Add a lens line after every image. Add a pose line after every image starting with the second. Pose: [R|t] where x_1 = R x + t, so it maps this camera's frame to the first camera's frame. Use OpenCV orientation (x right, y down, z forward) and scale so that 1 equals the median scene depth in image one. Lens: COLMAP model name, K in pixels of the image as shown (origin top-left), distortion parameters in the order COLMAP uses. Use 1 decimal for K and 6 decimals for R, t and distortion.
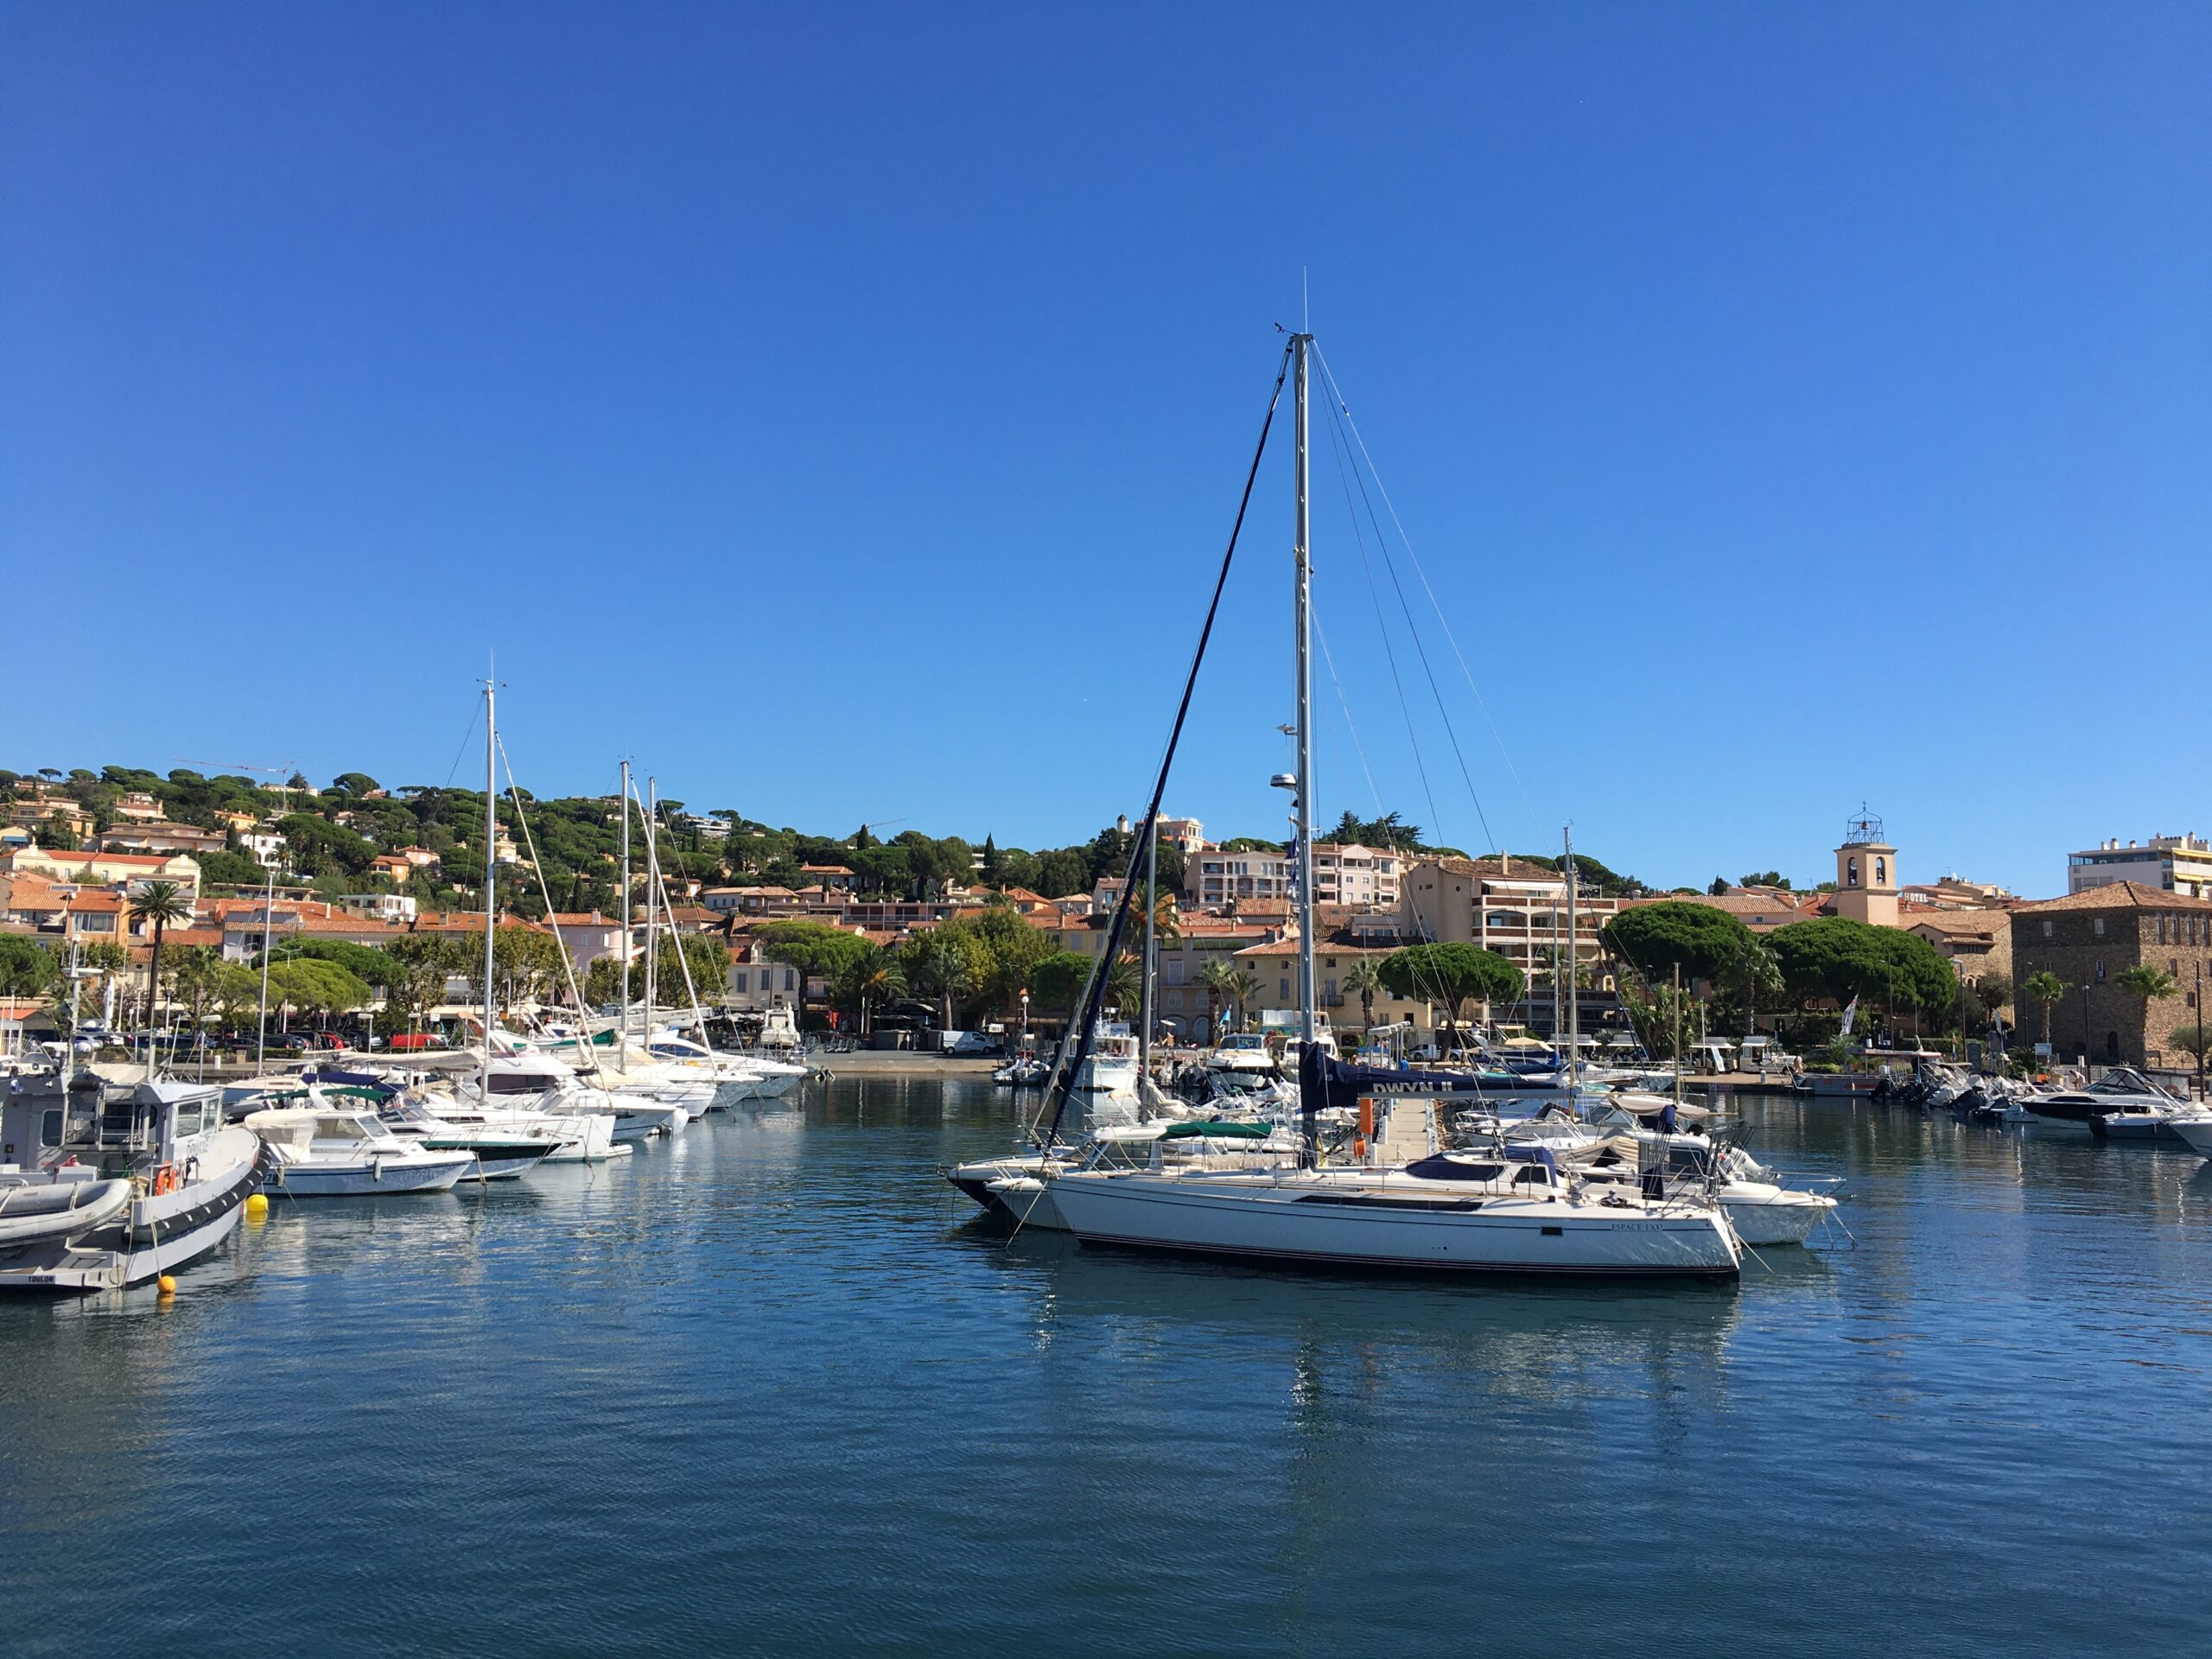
lens RADIAL K [[1888.0, 0, 1106.0], [0, 1888.0, 829.5], [0, 0, 1]] dist [0.082531, -0.085820]
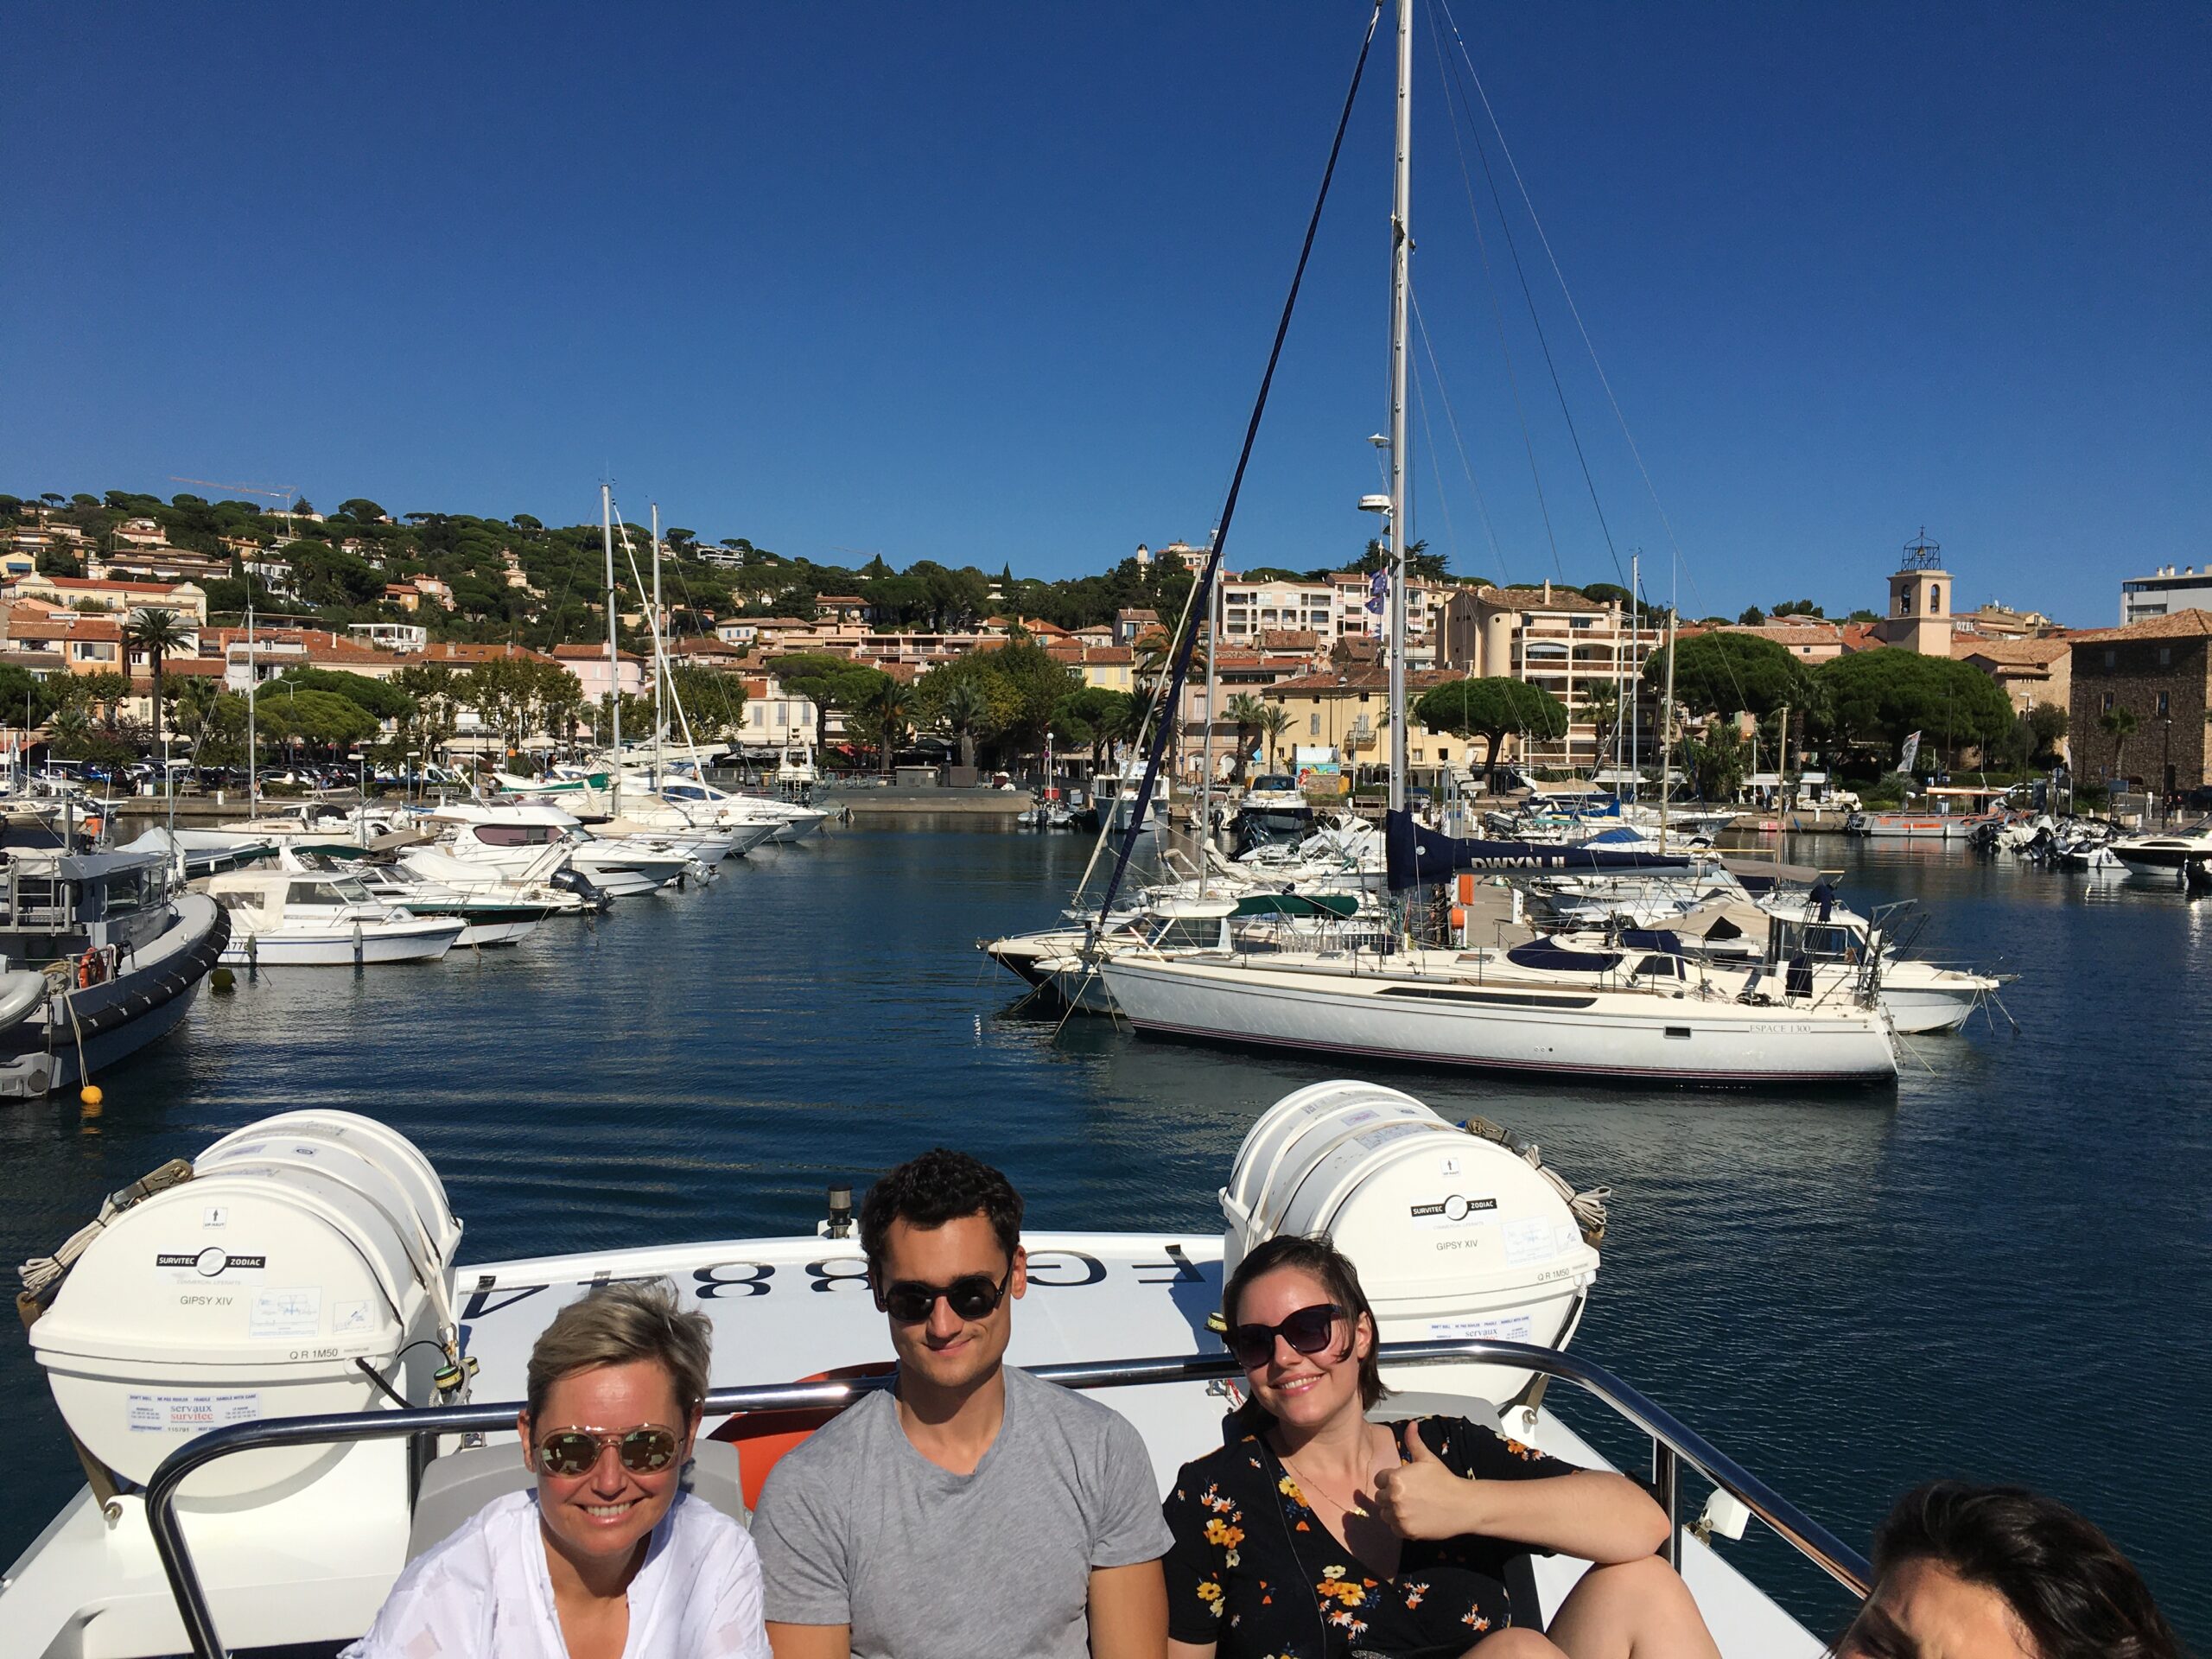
lens RADIAL K [[1888.0, 0, 1106.0], [0, 1888.0, 829.5], [0, 0, 1]] dist [0.082531, -0.085820]
pose [[0.999958, -0.000393, -0.009121, -0.002687], [0.001684, 0.989860, 0.142040, -0.000416], [0.008972, -0.142049, 0.989819, 0.021151]]
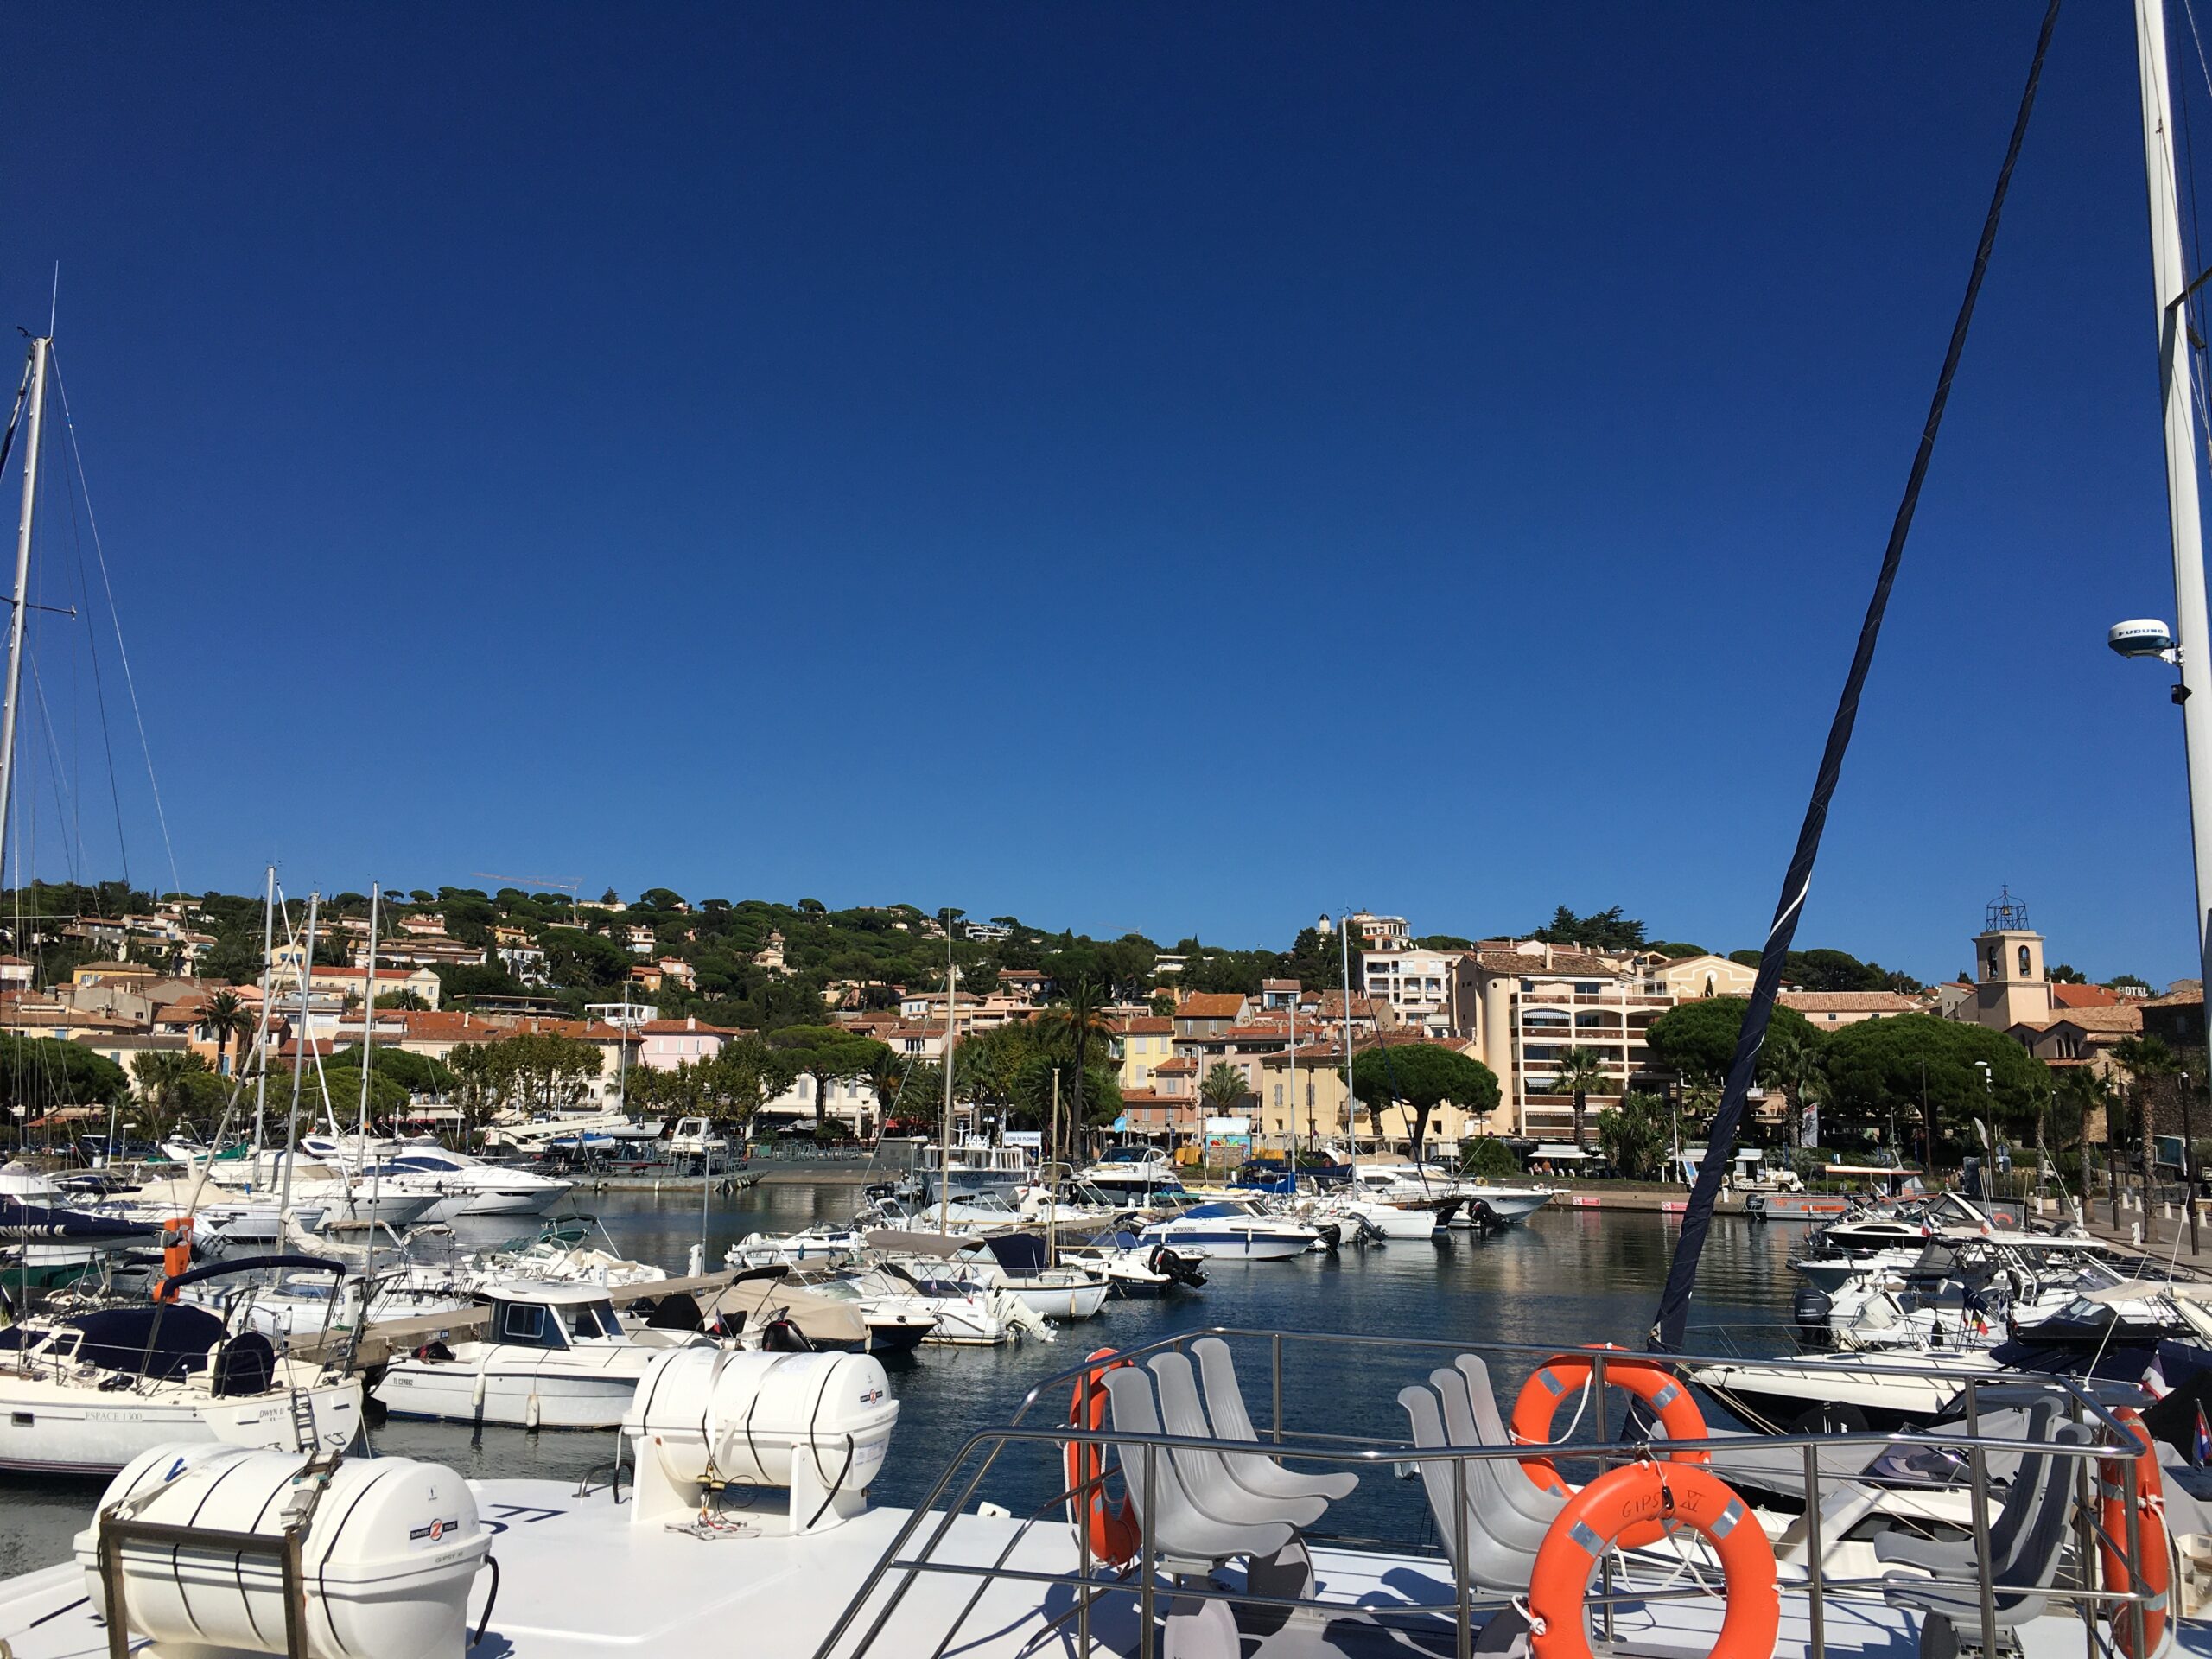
lens RADIAL K [[1888.0, 0, 1106.0], [0, 1888.0, 829.5], [0, 0, 1]] dist [0.082531, -0.085820]
pose [[0.985586, -0.025546, -0.167233, 0.108931], [0.016389, 0.998301, -0.055909, 0.002731], [0.168377, 0.052362, 0.984331, 0.038099]]
